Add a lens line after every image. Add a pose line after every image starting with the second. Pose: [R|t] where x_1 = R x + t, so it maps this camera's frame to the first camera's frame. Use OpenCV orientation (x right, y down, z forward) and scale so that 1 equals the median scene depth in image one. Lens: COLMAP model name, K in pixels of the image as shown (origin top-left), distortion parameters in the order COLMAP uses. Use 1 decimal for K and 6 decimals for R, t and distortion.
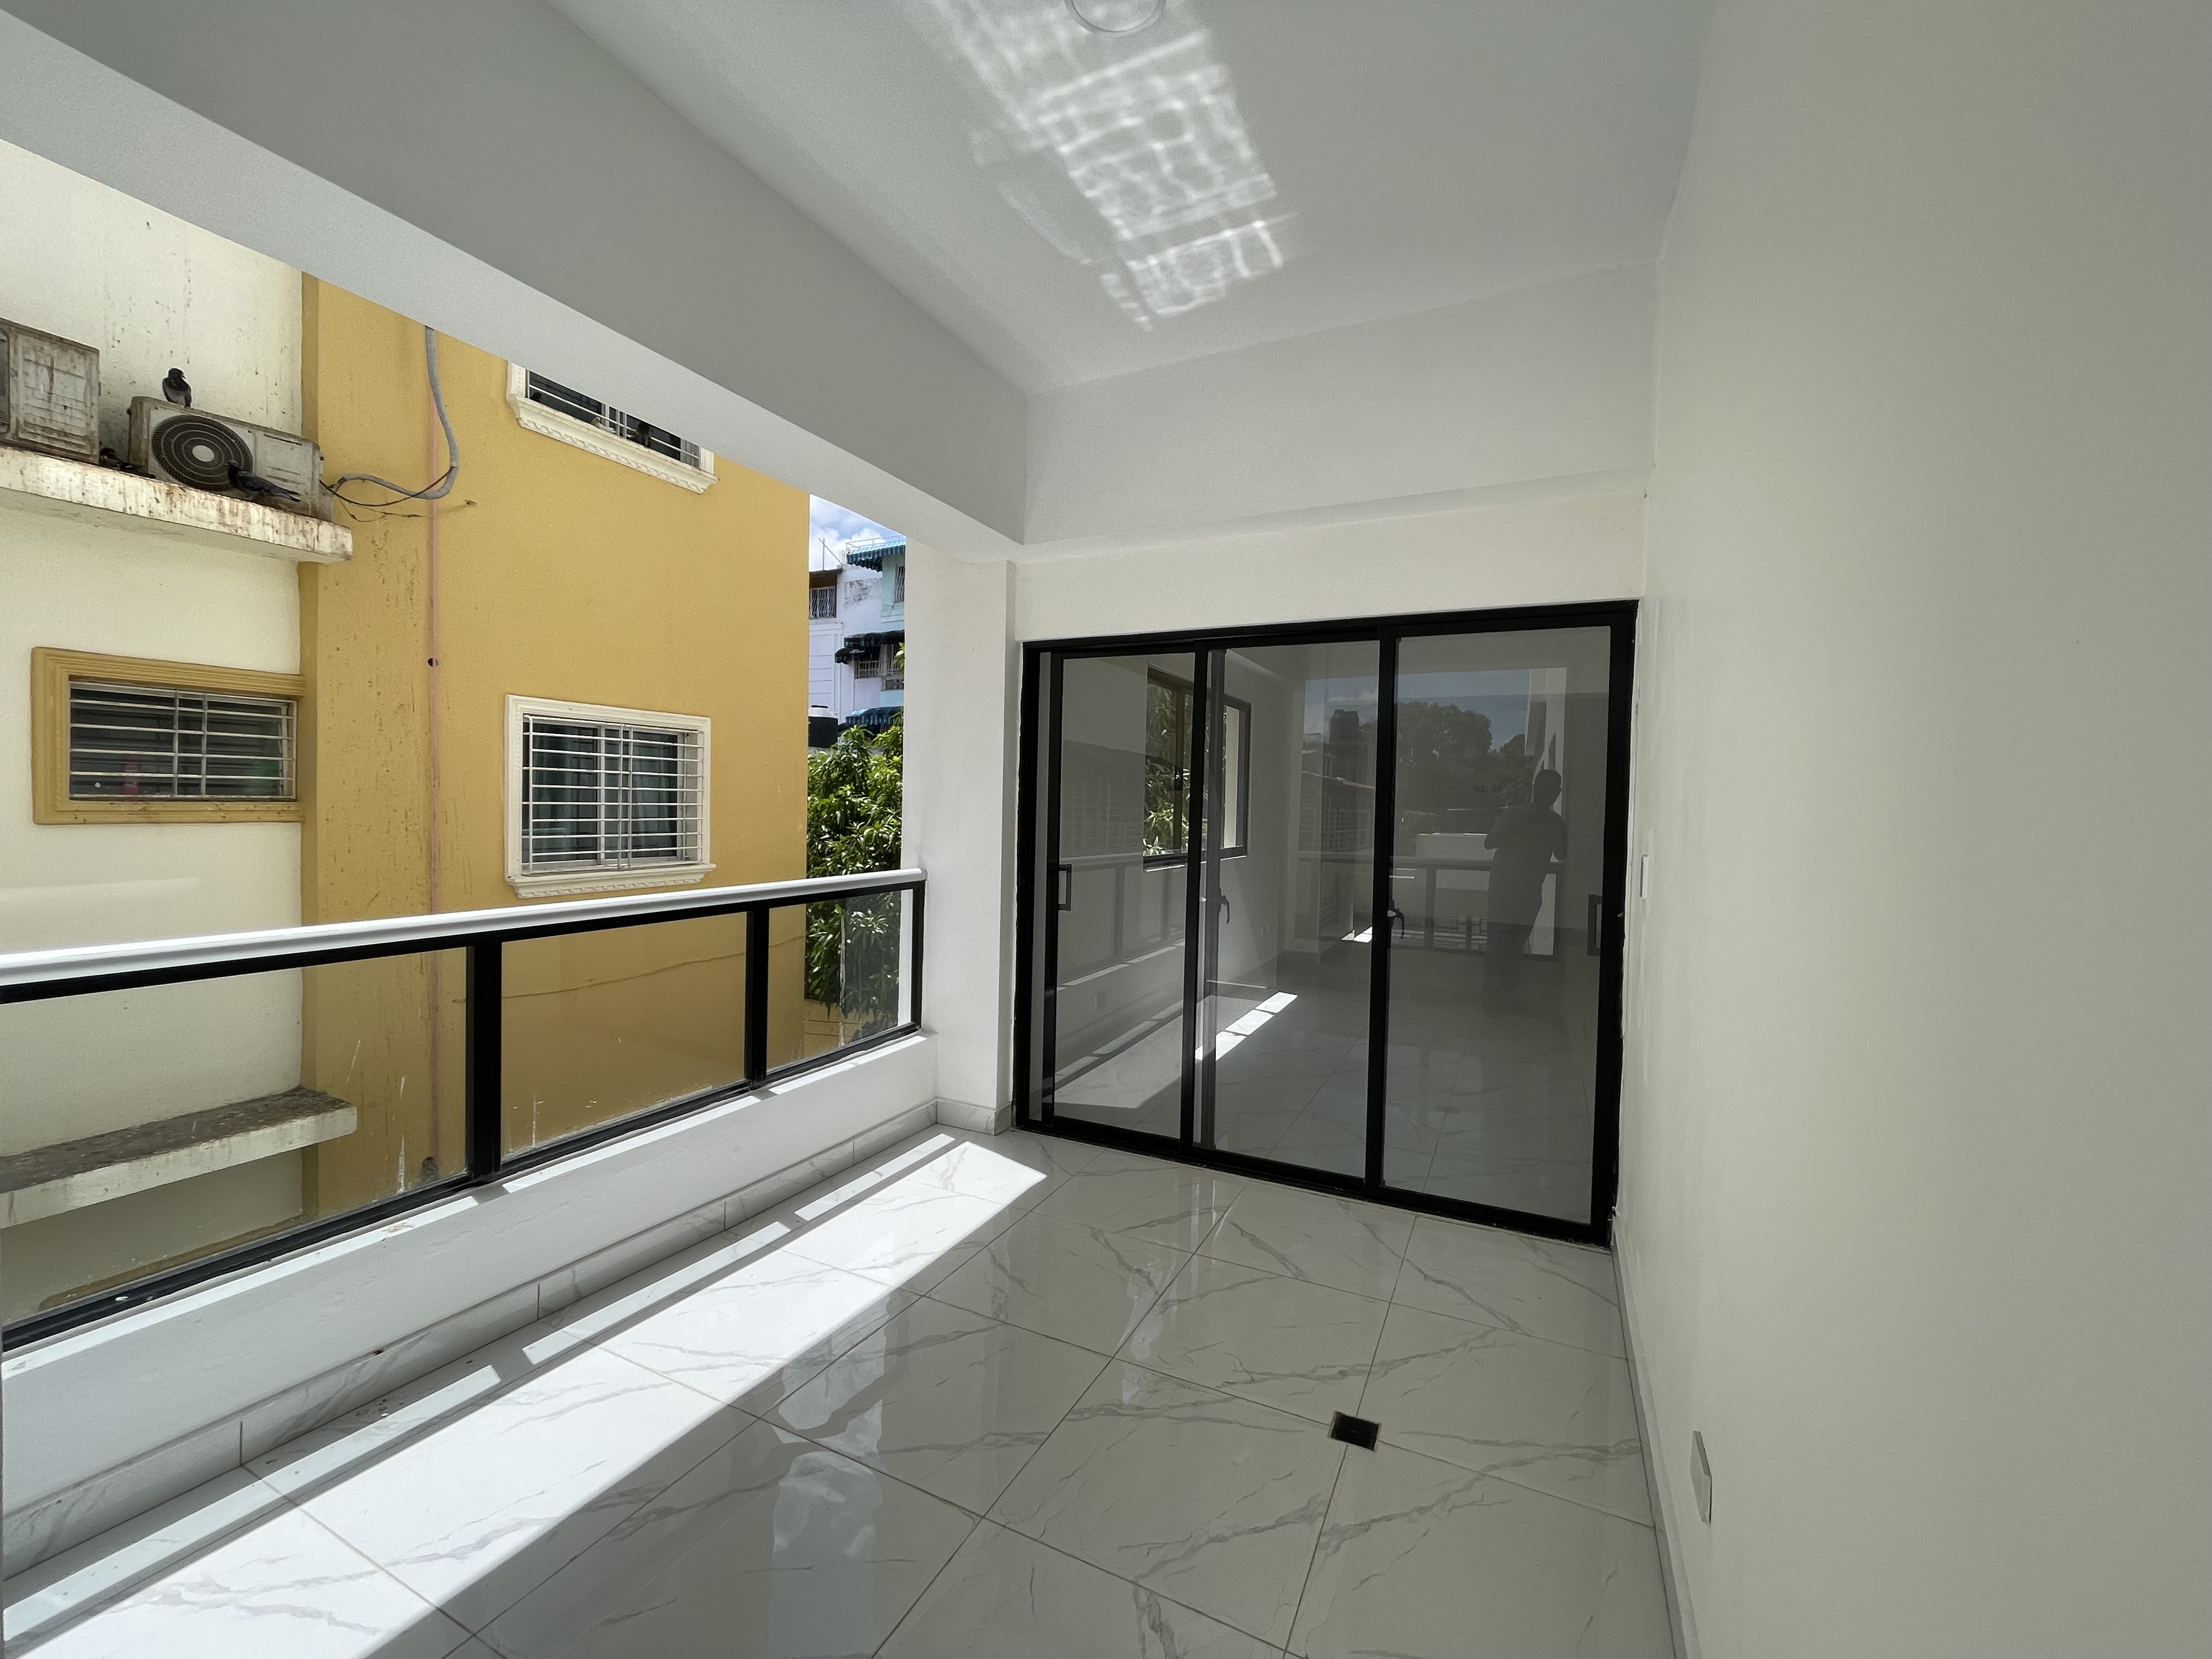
lens RADIAL K [[889.8, 0, 1108.9], [0, 889.8, 825.2], [0, 0, 1]] dist [-0.001987, 0.000307]
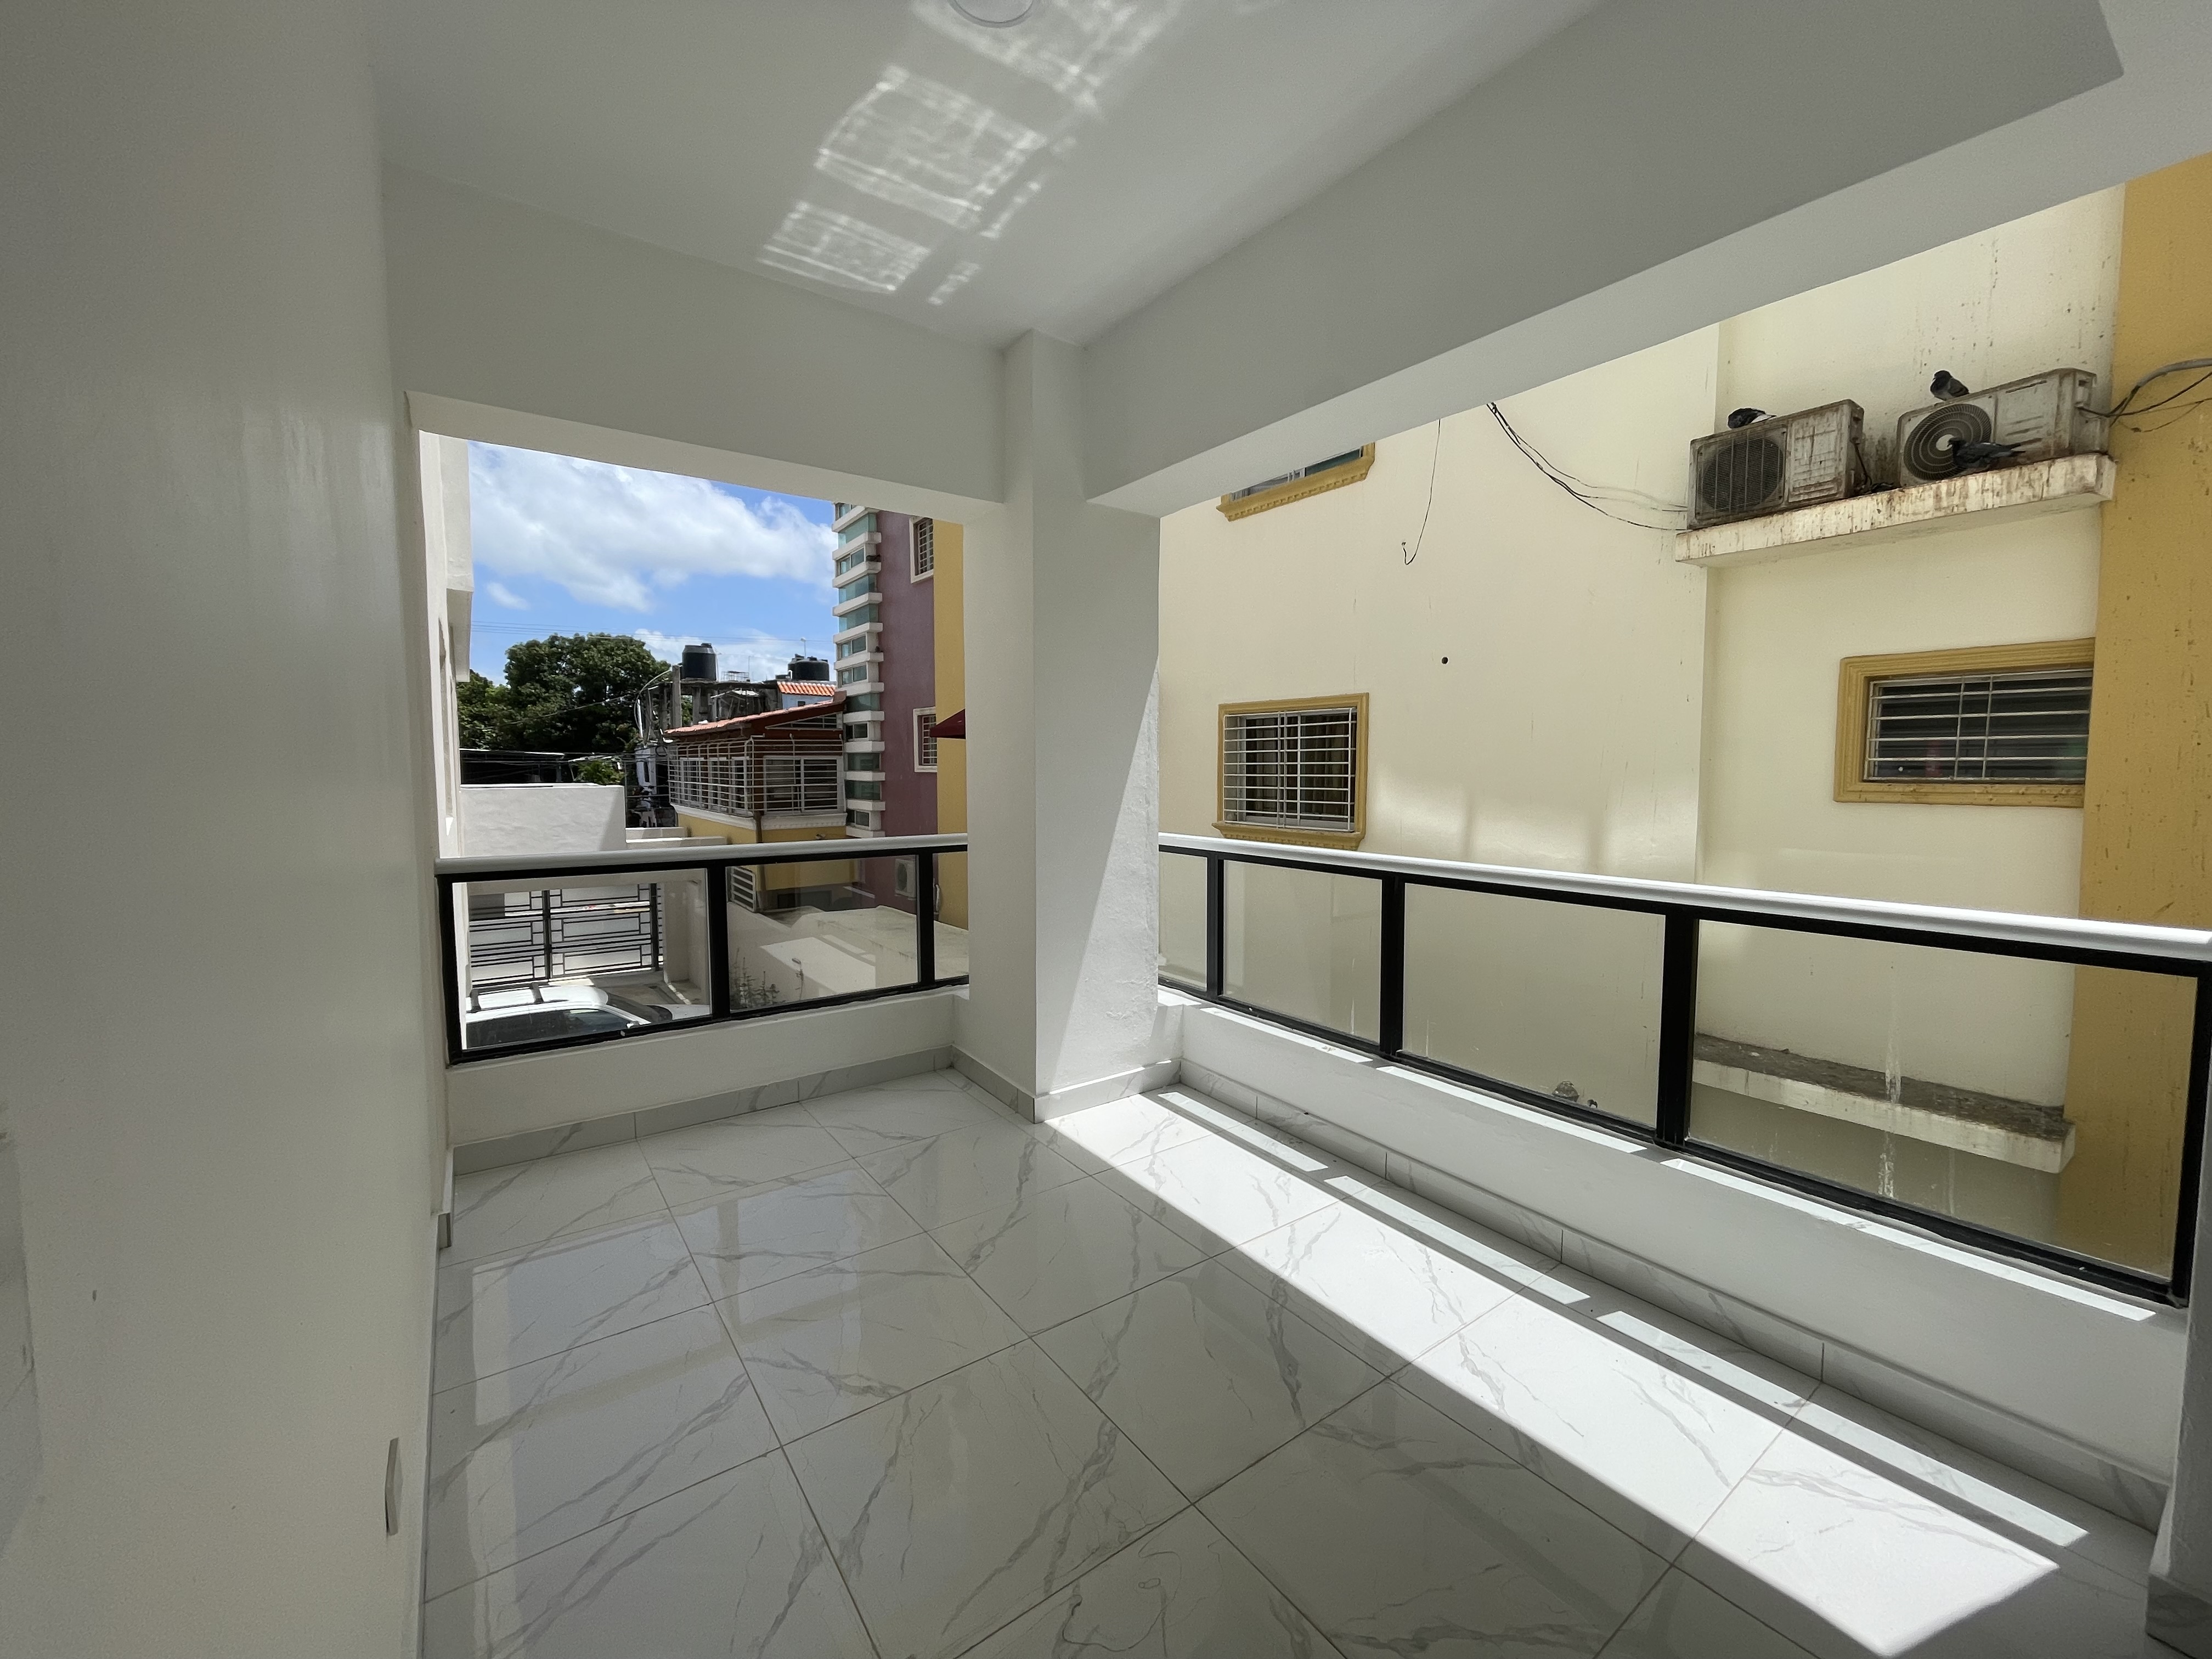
lens RADIAL K [[889.8, 0, 1109.3], [0, 889.8, 828.5], [0, 0, 1]] dist [-0.001987, 0.000307]
pose [[-0.471035, 0.040298, -0.881194, 0.361223], [-0.032354, 0.997495, 0.062911, -0.008601], [0.881521, 0.058143, -0.468551, 0.671280]]
